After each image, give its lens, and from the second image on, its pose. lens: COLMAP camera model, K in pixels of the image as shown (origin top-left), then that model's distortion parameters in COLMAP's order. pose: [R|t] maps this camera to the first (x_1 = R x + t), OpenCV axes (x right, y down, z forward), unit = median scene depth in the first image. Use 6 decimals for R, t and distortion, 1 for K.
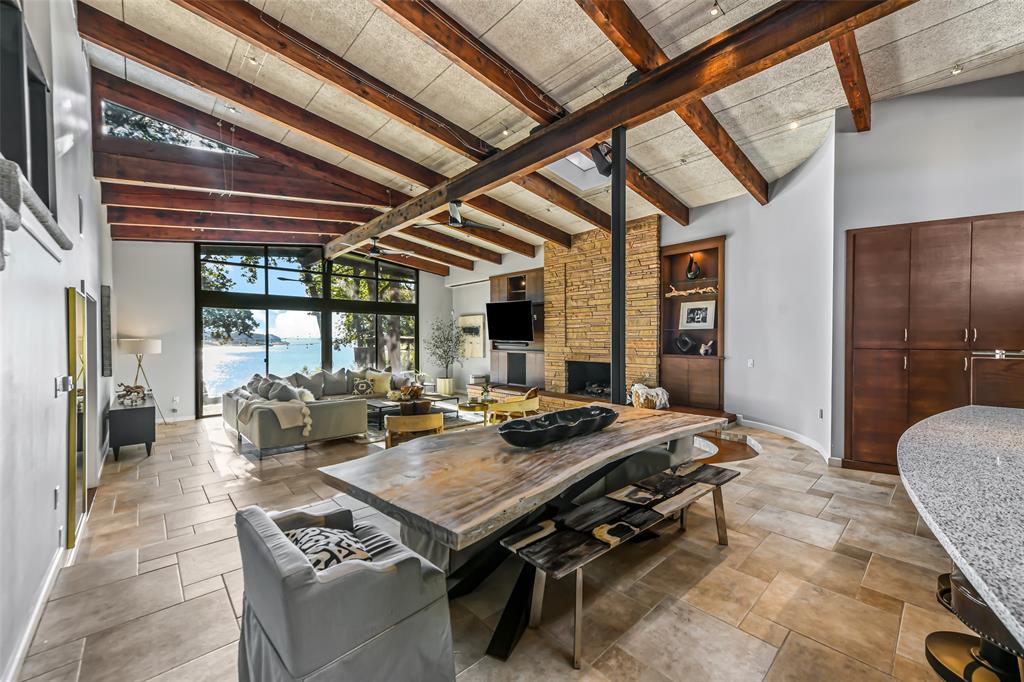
lens RADIAL K [[400.9, 0, 518.5], [0, 400.9, 340.3], [0, 0, 1]] dist [0.017704, -0.000229]
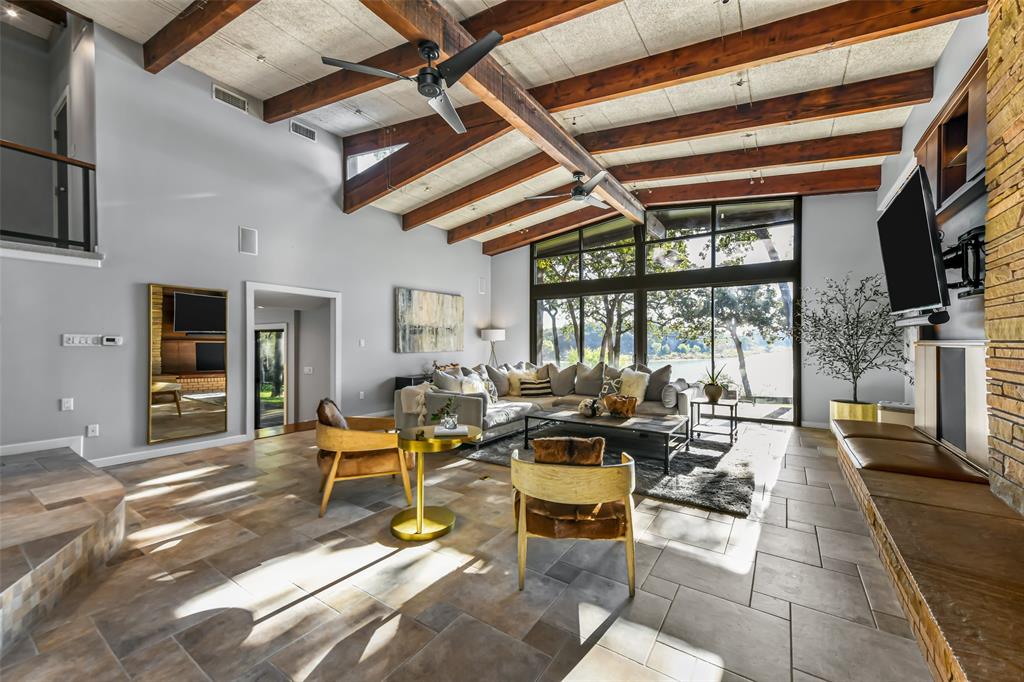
lens RADIAL K [[400.9, 0, 515.5], [0, 400.9, 339.4], [0, 0, 1]] dist [0.017704, -0.000229]
pose [[0.228241, -0.006613, -0.973582, 0.320655], [-0.002194, 0.999971, -0.007307, 0.038627], [0.973602, 0.003804, 0.228220, 0.800404]]
